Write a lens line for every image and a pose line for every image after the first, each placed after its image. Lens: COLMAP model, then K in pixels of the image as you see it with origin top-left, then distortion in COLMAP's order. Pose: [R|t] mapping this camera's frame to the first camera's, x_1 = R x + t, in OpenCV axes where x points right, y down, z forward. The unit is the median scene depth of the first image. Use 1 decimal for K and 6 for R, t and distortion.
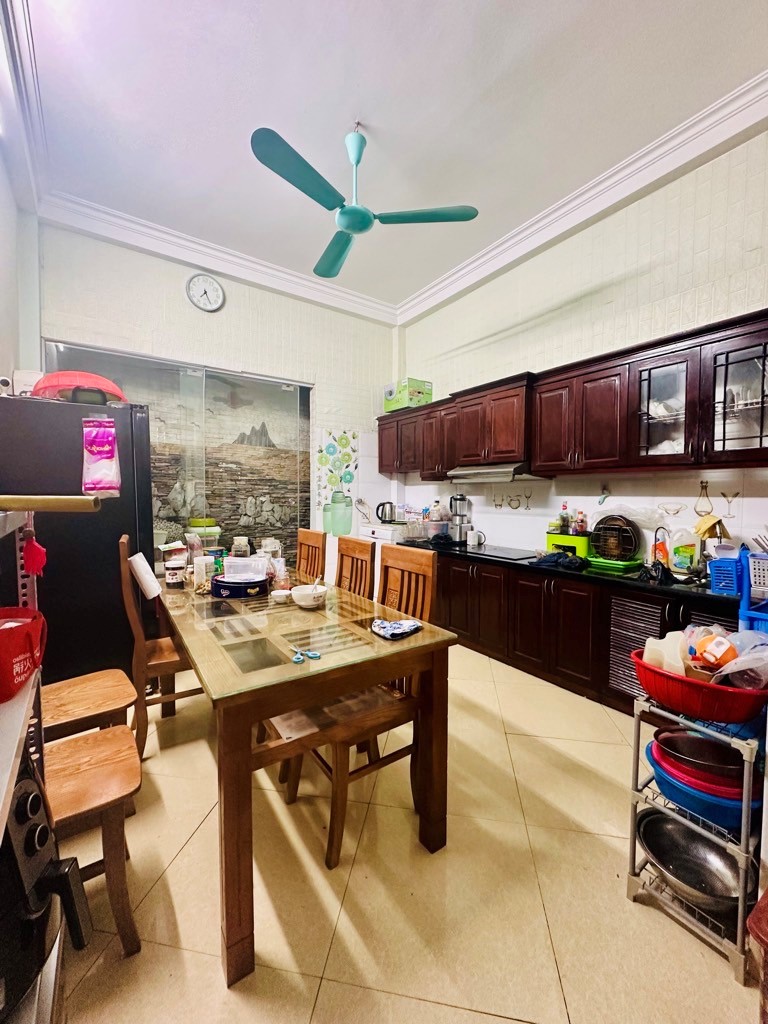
lens RADIAL K [[406.7, 0, 389.3], [0, 406.7, 513.4], [0, 0, 1]] dist [0.000098, -0.000043]
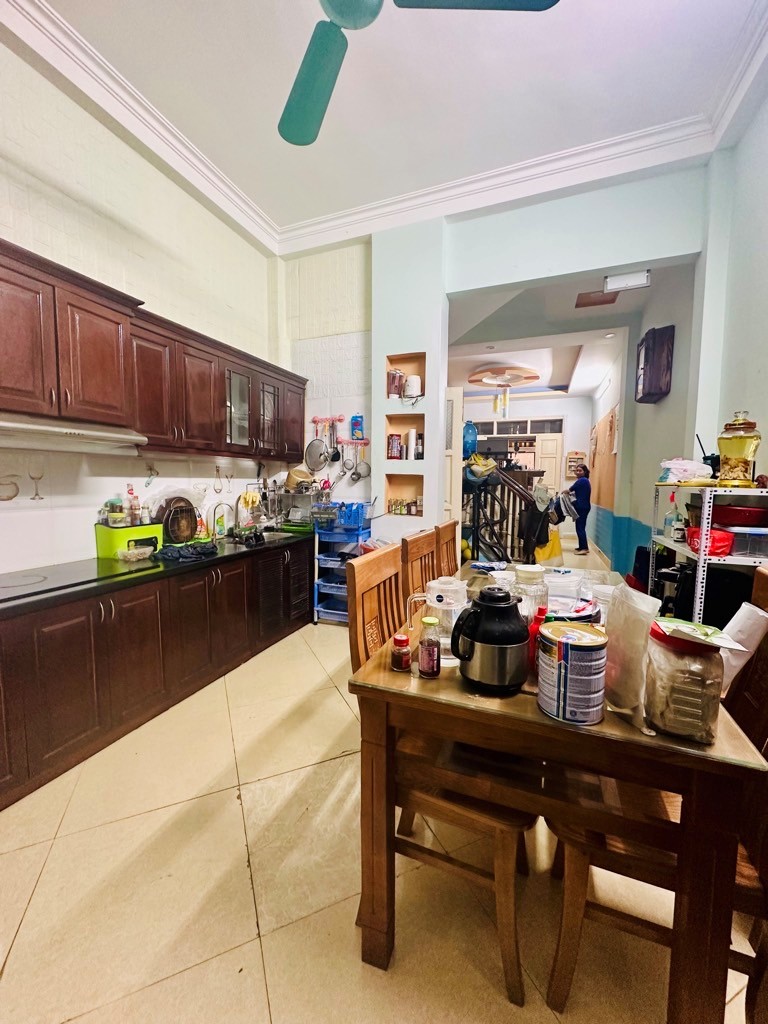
lens RADIAL K [[406.7, 0, 386.0], [0, 406.7, 510.3], [0, 0, 1]] dist [0.000098, -0.000043]
pose [[-0.556972, -0.072205, 0.827387, -0.507017], [0.028087, 0.994006, 0.105653, -0.049718], [-0.830057, 0.082085, -0.551605, 1.059735]]
